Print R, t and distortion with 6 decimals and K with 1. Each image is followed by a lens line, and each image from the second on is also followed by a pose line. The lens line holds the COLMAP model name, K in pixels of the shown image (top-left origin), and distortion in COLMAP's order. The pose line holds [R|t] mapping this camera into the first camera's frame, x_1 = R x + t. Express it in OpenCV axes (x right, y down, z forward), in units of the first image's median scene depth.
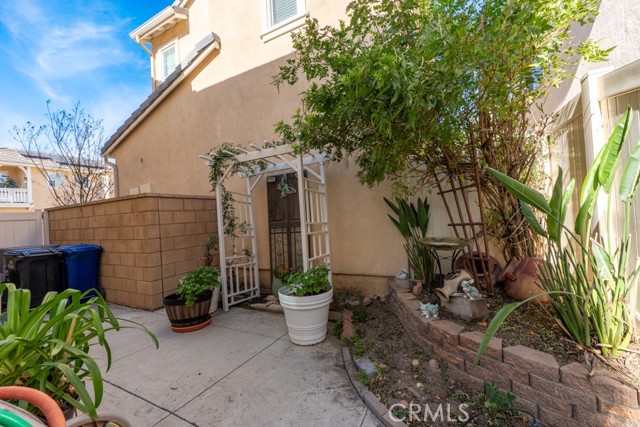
lens RADIAL K [[252.5, 0, 318.8], [0, 252.5, 211.6], [0, 0, 1]] dist [-0.000058, -0.000047]
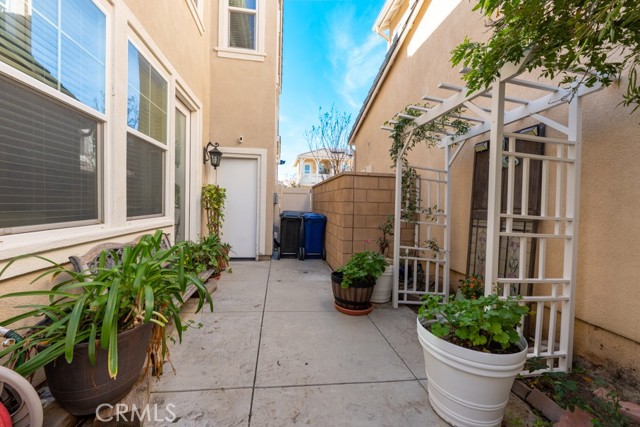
lens RADIAL K [[252.5, 0, 318.8], [0, 252.5, 211.6], [0, 0, 1]] dist [-0.000058, -0.000047]
pose [[0.589806, 0.098409, -0.801526, 0.134209], [-0.046359, 0.995036, 0.088054, 0.006358], [0.806213, -0.014776, 0.591441, 0.288295]]
